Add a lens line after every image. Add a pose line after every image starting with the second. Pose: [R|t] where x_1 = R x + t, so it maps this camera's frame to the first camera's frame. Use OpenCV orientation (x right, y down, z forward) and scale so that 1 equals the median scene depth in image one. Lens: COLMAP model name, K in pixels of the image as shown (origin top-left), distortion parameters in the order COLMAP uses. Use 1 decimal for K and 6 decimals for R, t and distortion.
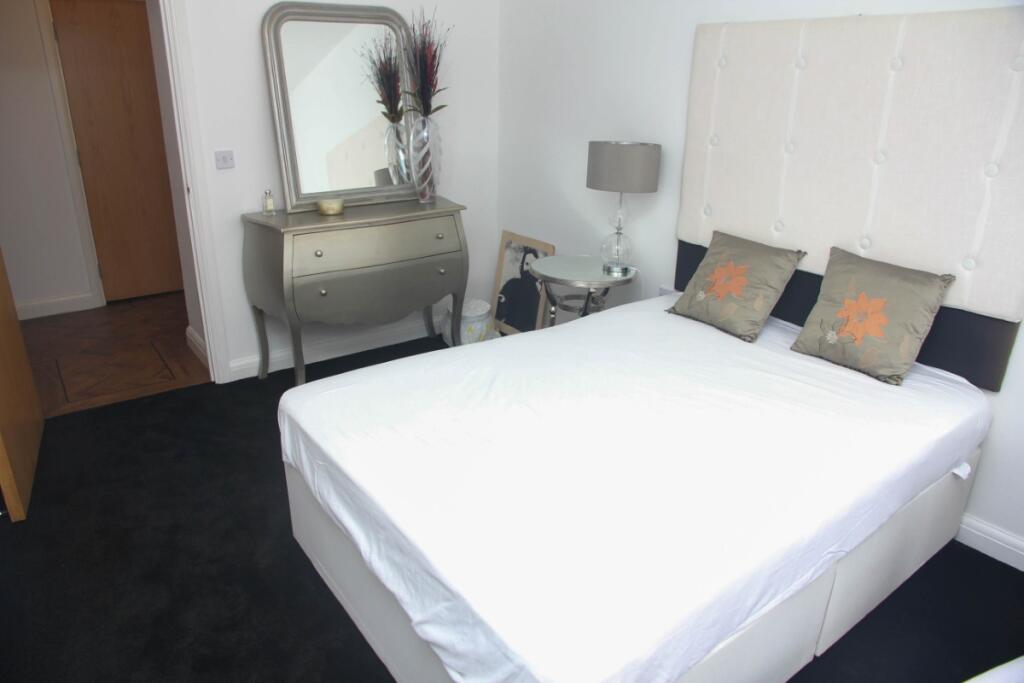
lens RADIAL K [[702.7, 0, 508.4], [0, 702.7, 345.0], [0, 0, 1]] dist [-0.099894, 0.009440]
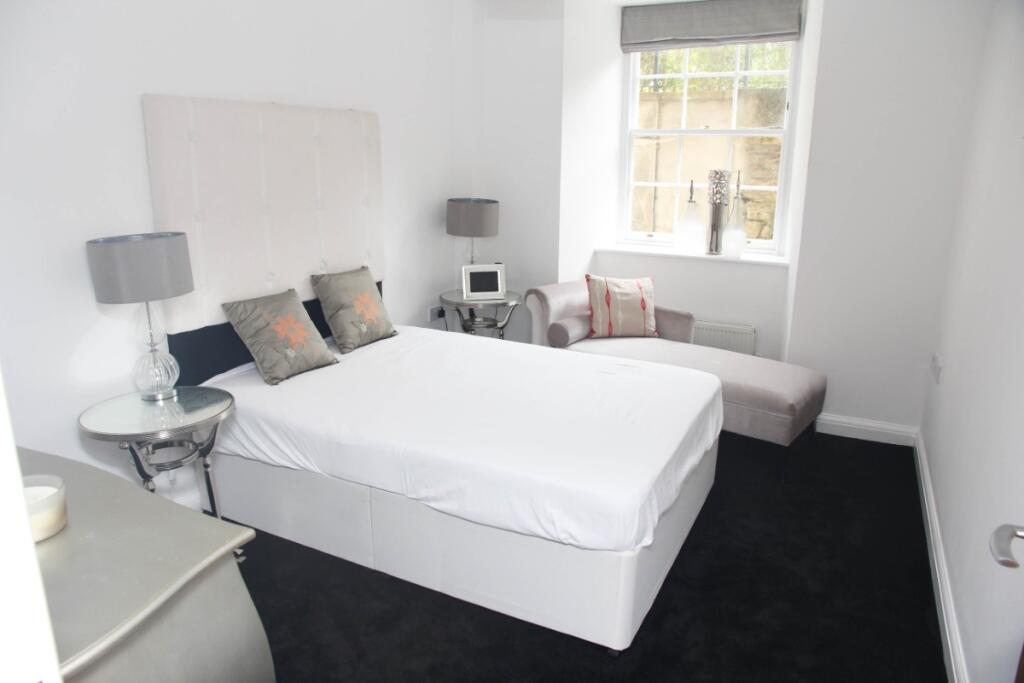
lens RADIAL K [[702.7, 0, 509.1], [0, 702.7, 340.9], [0, 0, 1]] dist [-0.099894, 0.009440]
pose [[-0.420321, -0.244188, 0.873901, -0.802184], [0.334324, 0.853673, 0.399337, -0.407209], [-0.843539, 0.460016, -0.277179, 1.028248]]
